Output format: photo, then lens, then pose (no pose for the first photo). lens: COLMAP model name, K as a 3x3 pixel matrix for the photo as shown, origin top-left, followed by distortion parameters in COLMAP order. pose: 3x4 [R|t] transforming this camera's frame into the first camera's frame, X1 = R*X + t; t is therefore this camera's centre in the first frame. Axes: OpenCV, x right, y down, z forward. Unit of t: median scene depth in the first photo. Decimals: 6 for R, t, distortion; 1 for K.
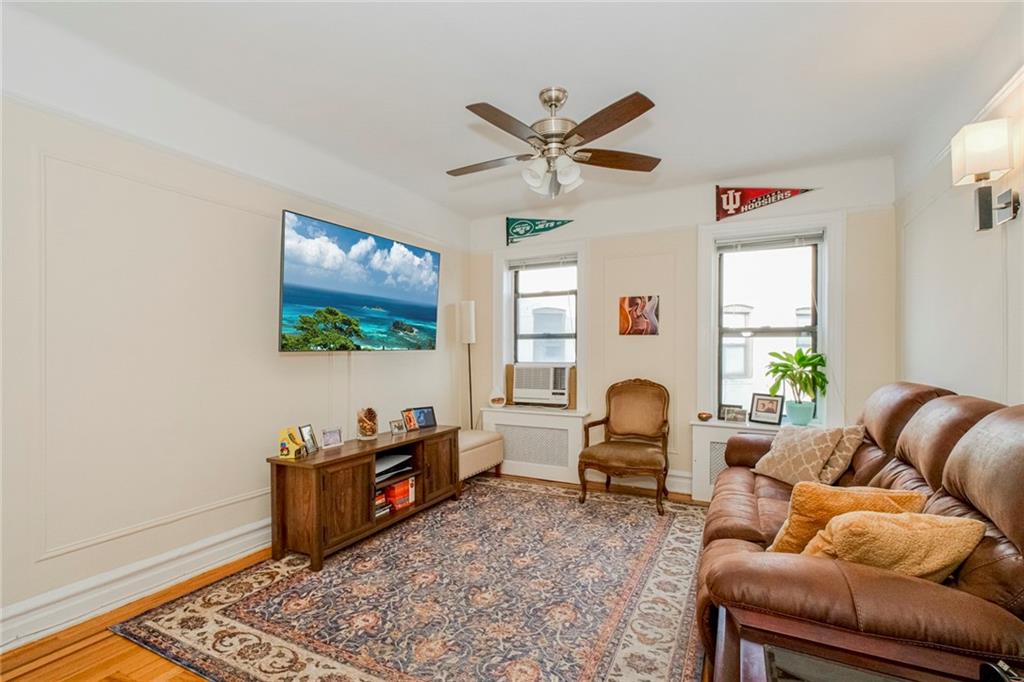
lens RADIAL K [[464.9, 0, 518.7], [0, 464.9, 355.6], [0, 0, 1]] dist [0.012098, -0.000203]
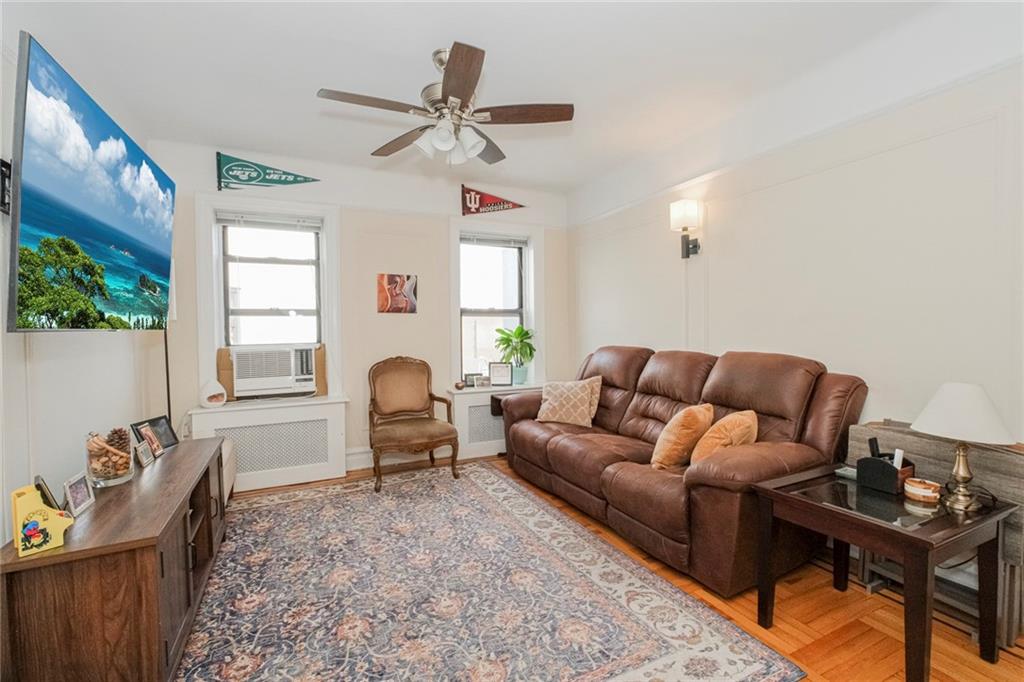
lens RADIAL K [[450.7, 0, 512.0], [0, 450.7, 341.0], [0, 0, 1]] dist [0.002973, 0.000071]
pose [[0.610322, -0.028590, 0.791637, -0.394006], [0.020075, 0.999586, 0.020623, 0.001271], [-0.791899, 0.003305, 0.610643, 0.225810]]
